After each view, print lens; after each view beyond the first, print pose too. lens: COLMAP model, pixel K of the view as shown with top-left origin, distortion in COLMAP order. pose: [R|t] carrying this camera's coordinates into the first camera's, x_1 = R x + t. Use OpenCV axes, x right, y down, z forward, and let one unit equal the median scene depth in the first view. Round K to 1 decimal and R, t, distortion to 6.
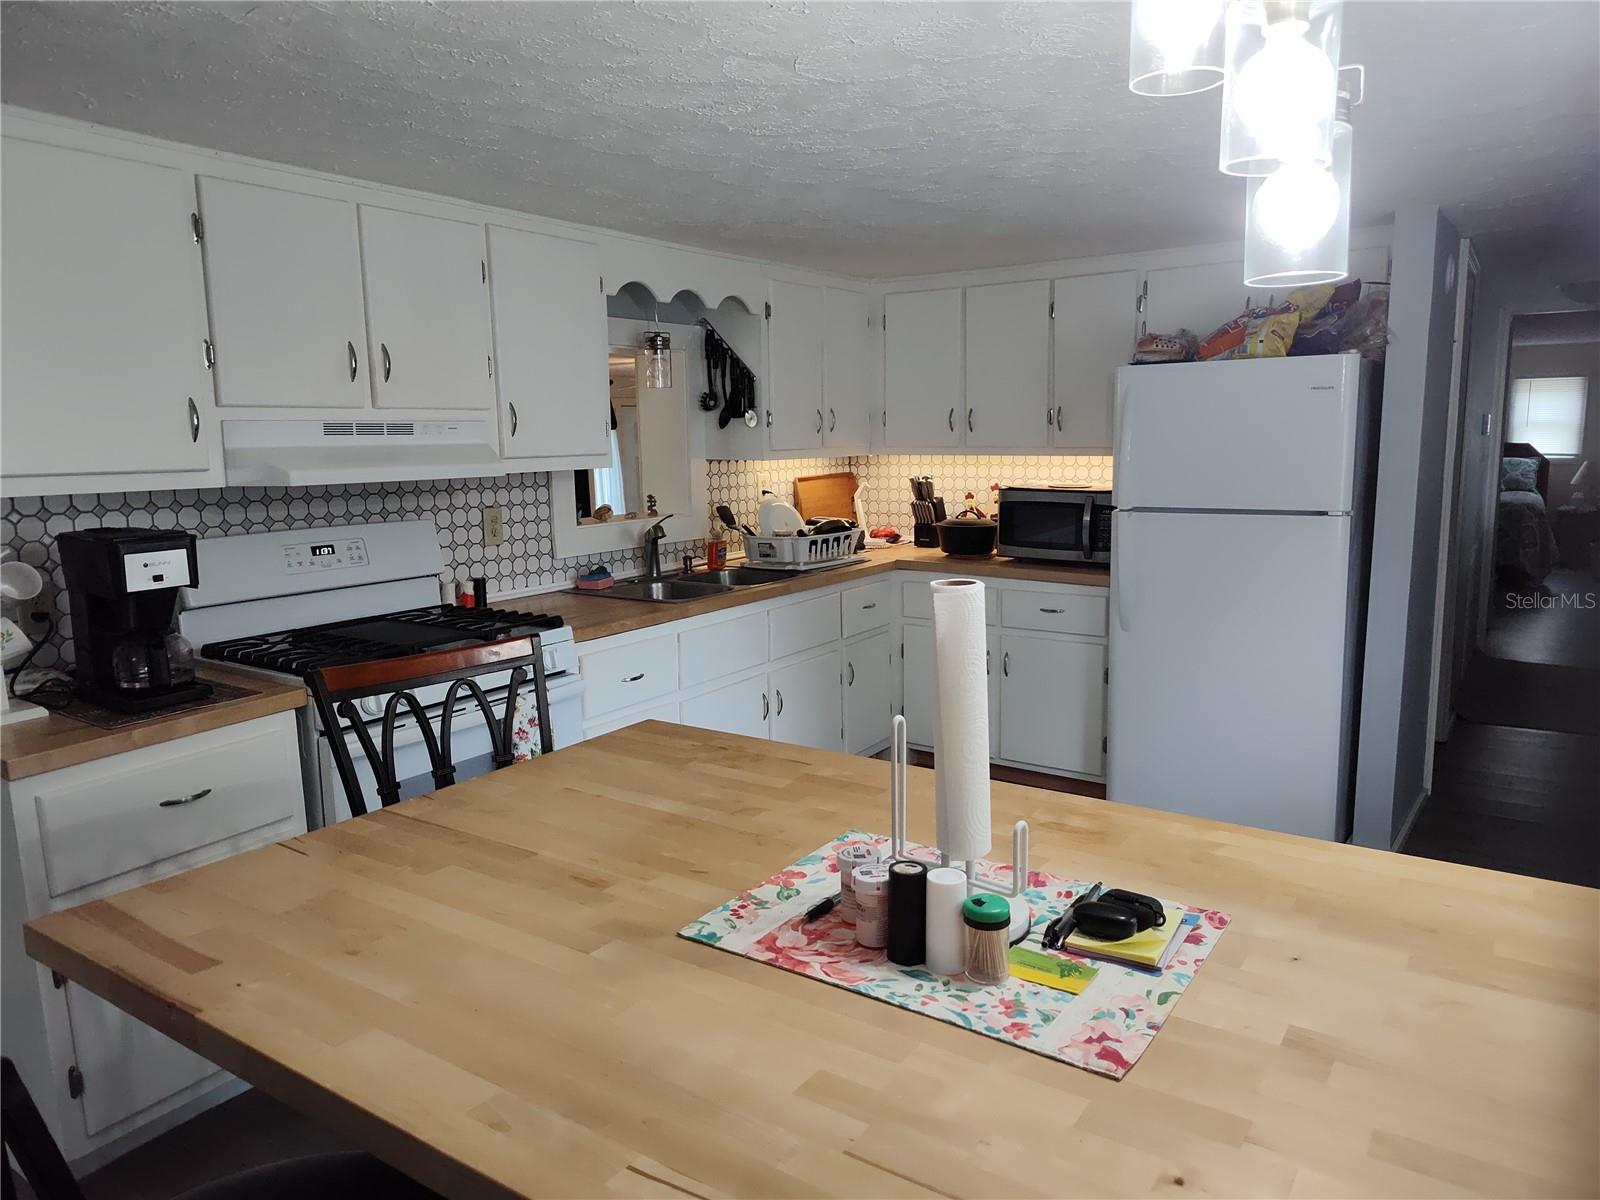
lens RADIAL K [[1097.5, 0, 798.8], [0, 1097.5, 600.7], [0, 0, 1]] dist [0.036848, -0.029296]
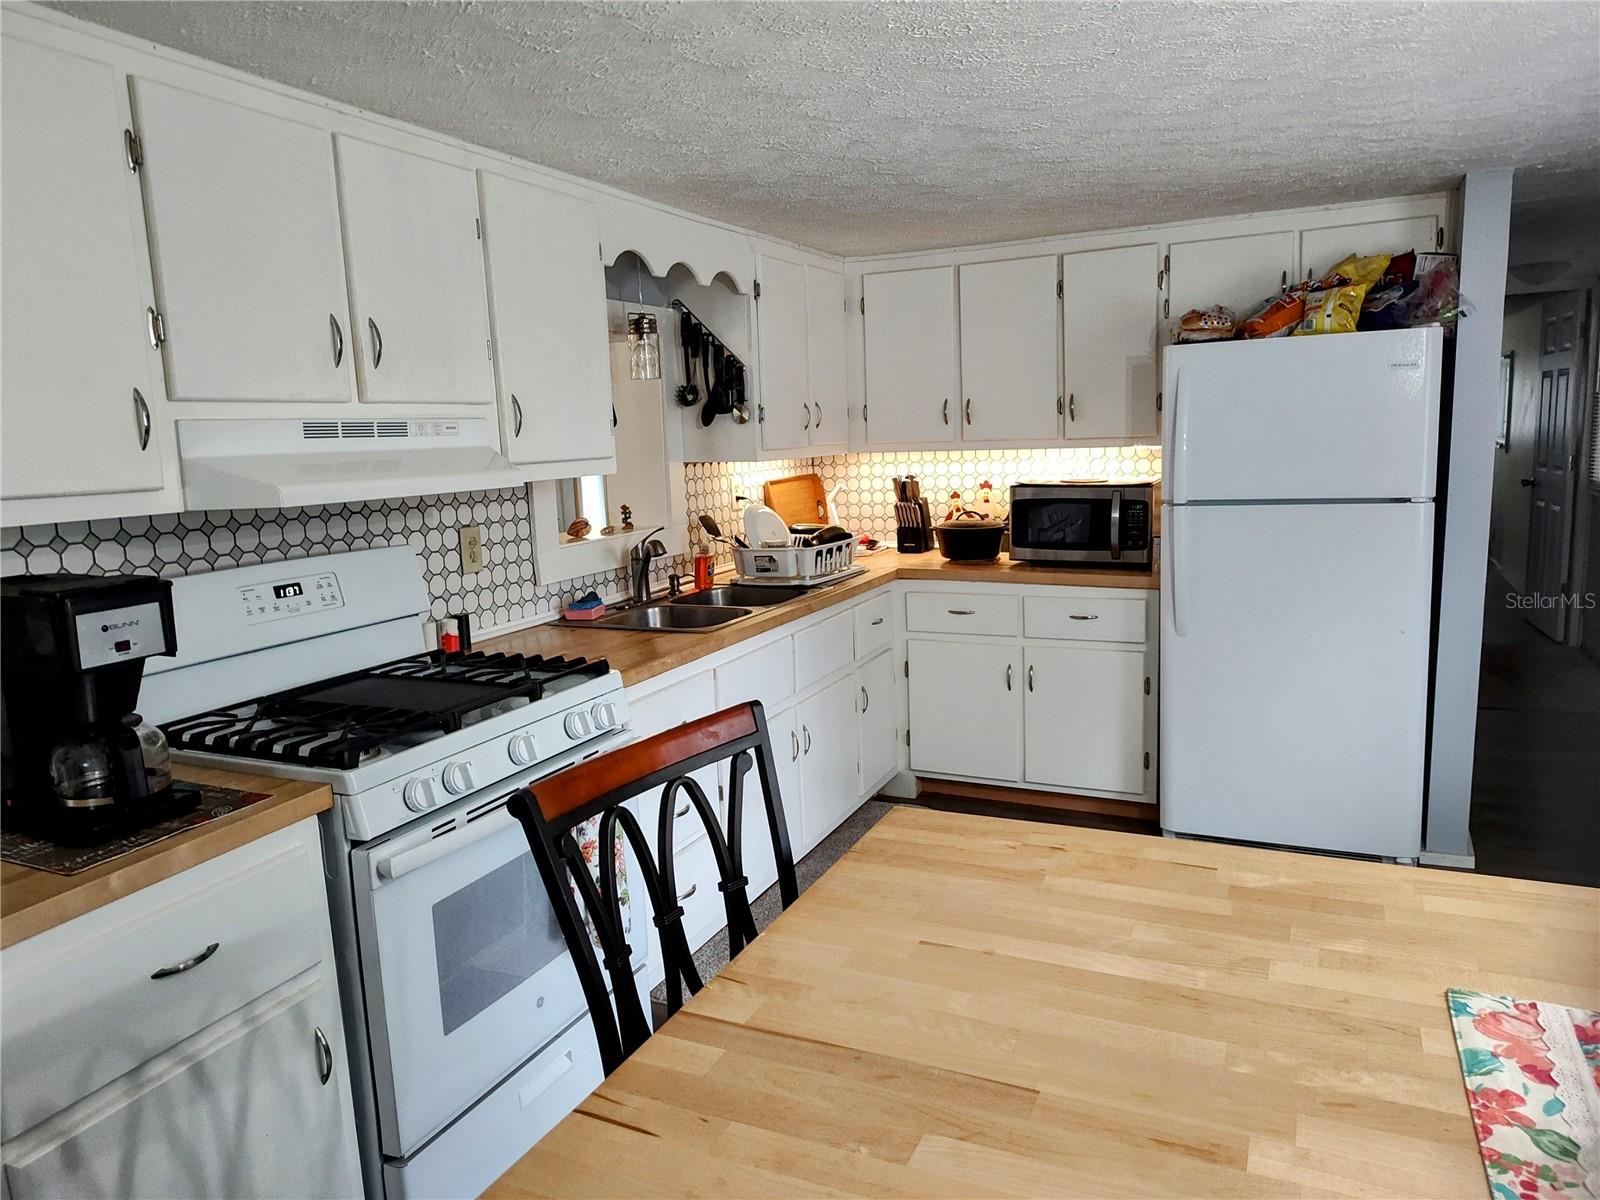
lens RADIAL K [[1097.5, 0, 793.9], [0, 1097.5, 598.0], [0, 0, 1]] dist [0.036848, -0.029296]
pose [[0.986241, -0.046938, 0.158510, -0.178208], [0.048123, 0.998835, -0.003642, -0.017986], [-0.158154, 0.011220, 0.987351, 0.163602]]
